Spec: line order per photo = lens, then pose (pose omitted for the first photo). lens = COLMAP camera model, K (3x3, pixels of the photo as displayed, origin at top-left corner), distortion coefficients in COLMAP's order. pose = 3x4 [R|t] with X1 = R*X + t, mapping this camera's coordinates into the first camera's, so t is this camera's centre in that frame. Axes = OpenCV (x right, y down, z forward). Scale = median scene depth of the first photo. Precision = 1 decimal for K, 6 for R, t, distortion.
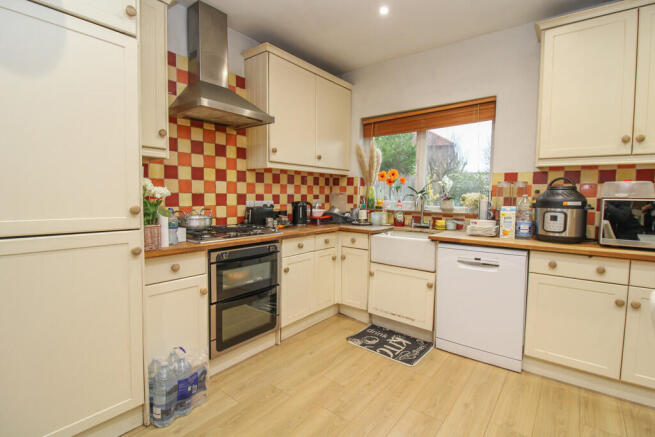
lens RADIAL K [[313.3, 0, 327.5], [0, 313.3, 218.5], [0, 0, 1]] dist [-0.001686, -0.000895]
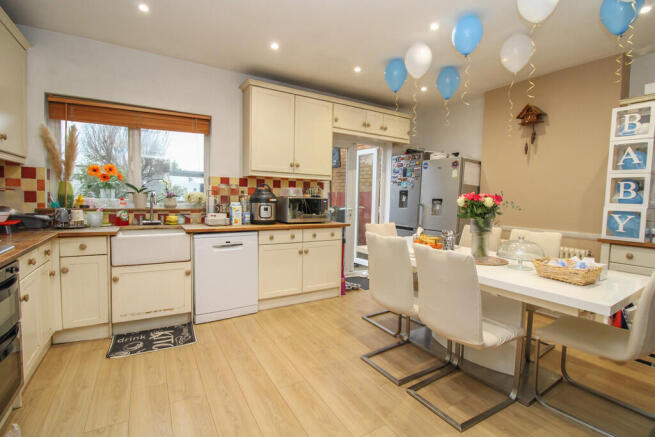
lens RADIAL K [[313.3, 0, 327.5], [0, 313.3, 218.5], [0, 0, 1]] dist [-0.001686, -0.000895]
pose [[0.359819, -0.063225, 0.930878, -0.530653], [0.054023, 0.997439, 0.046864, -0.008829], [-0.931457, 0.033426, 0.362313, 0.105682]]
